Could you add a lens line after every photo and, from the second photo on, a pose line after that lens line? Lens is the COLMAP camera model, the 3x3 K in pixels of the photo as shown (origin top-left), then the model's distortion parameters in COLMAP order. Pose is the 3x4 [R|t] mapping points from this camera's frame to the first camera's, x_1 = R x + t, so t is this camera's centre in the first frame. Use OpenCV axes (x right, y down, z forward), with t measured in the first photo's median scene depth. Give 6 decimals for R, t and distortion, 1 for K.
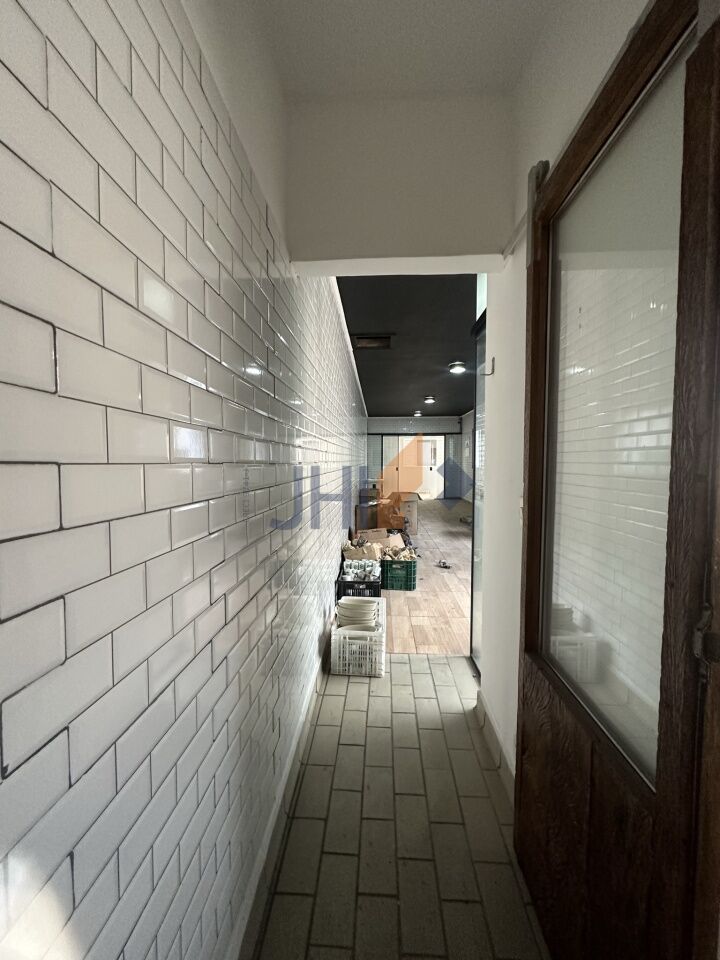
lens RADIAL K [[381.5, 0, 364.9], [0, 381.5, 476.7], [0, 0, 1]] dist [-0.002411, 0.000561]
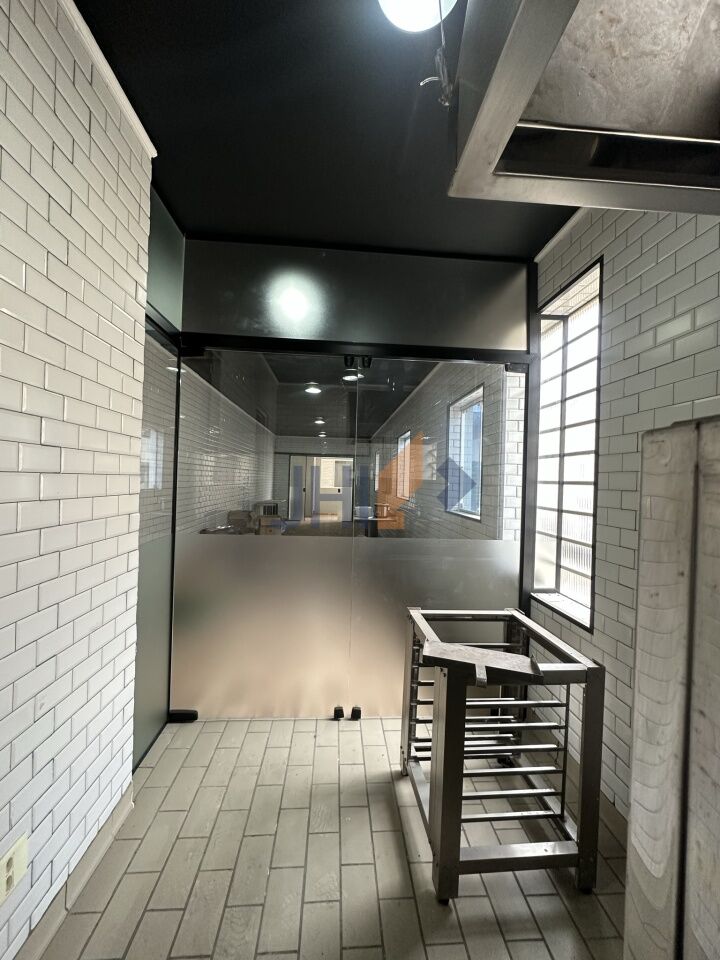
lens RADIAL K [[381.5, 0, 357.0], [0, 381.5, 477.3], [0, 0, 1]] dist [-0.002411, 0.000561]
pose [[0.993748, 0.042132, 0.103389, 0.579033], [-0.036723, 0.997883, -0.053678, -0.023617], [-0.105432, 0.049546, 0.993191, 0.079045]]
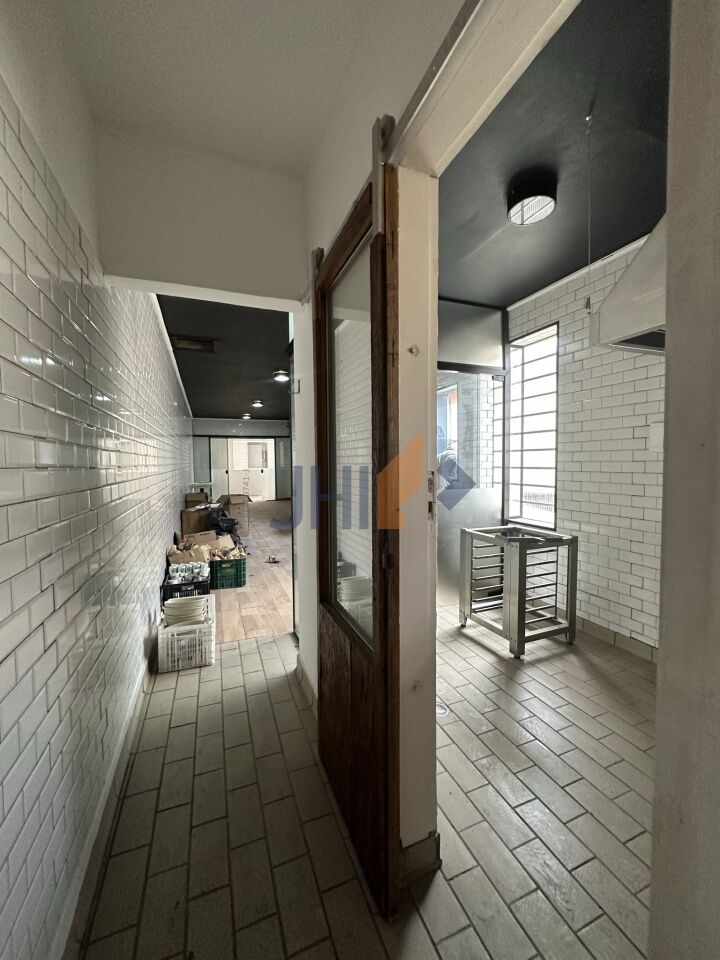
lens RADIAL K [[381.5, 0, 359.0], [0, 381.5, 479.1], [0, 0, 1]] dist [-0.002411, 0.000561]
pose [[0.915247, -0.027778, 0.401933, 0.006257], [0.027452, 0.999602, 0.006572, 0.006055], [-0.401956, 0.005019, 0.915645, -0.156748]]
